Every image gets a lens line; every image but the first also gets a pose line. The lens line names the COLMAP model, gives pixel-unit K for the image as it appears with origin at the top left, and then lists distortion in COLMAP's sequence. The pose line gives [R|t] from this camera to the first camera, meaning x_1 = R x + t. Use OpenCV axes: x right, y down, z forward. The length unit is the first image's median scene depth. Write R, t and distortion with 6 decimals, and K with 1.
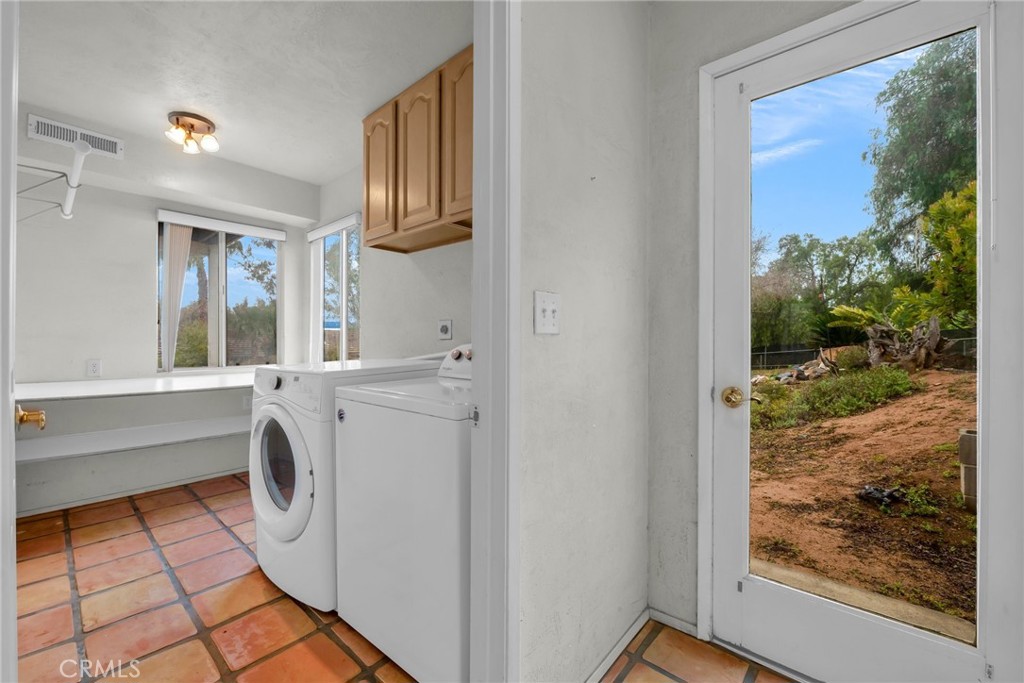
lens RADIAL K [[412.3, 0, 512.1], [0, 412.3, 343.3], [0, 0, 1]] dist [-0.009103, -0.000144]
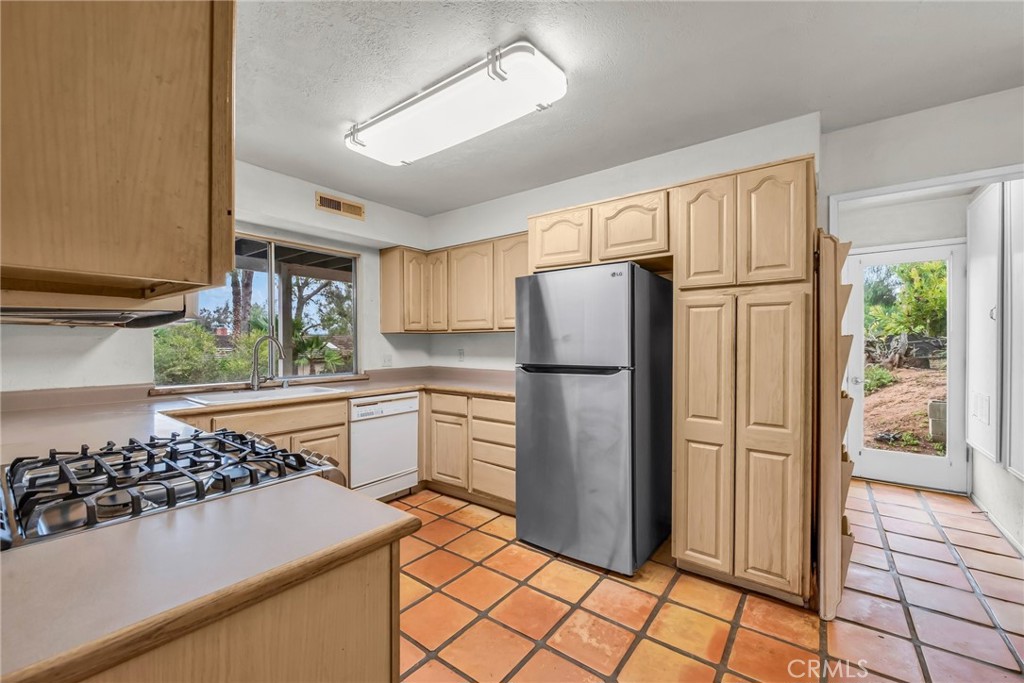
lens RADIAL K [[412.3, 0, 512.1], [0, 412.3, 347.3], [0, 0, 1]] dist [-0.009103, -0.000144]
pose [[0.997727, -0.006034, 0.067117, -0.519452], [0.005638, 0.999966, 0.006099, -0.030969], [-0.067152, -0.005706, 0.997726, -0.411210]]
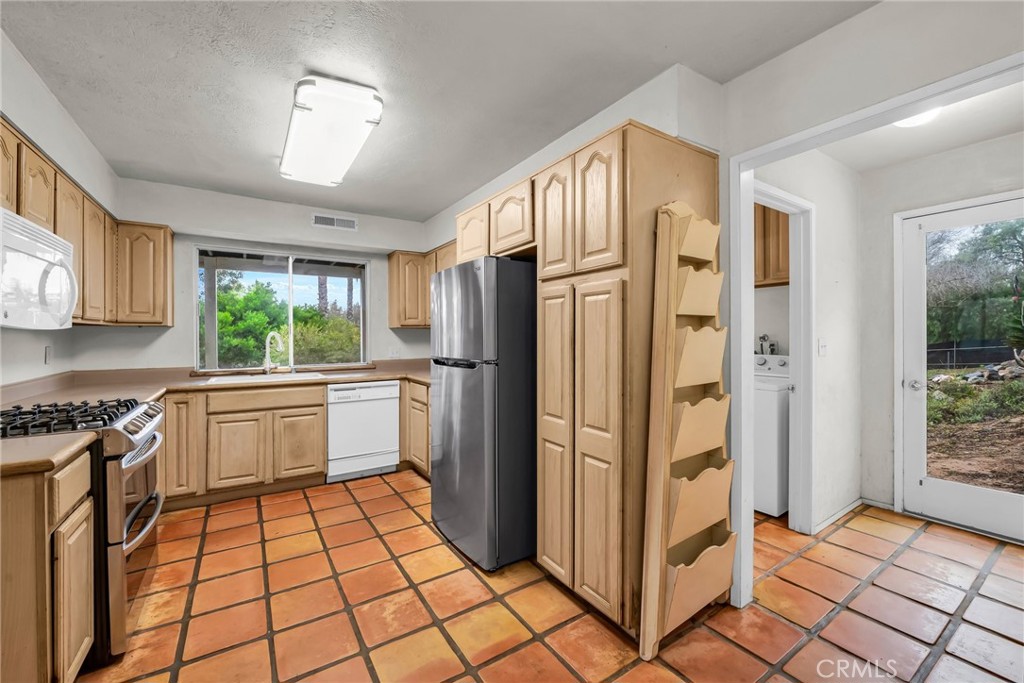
lens RADIAL K [[412.3, 0, 512.6], [0, 412.3, 338.1], [0, 0, 1]] dist [-0.009103, -0.000144]
pose [[0.962094, -0.007393, -0.272619, -0.221206], [0.007502, 0.999972, -0.000642, -0.030281], [0.272616, -0.001427, 0.962122, -0.396450]]
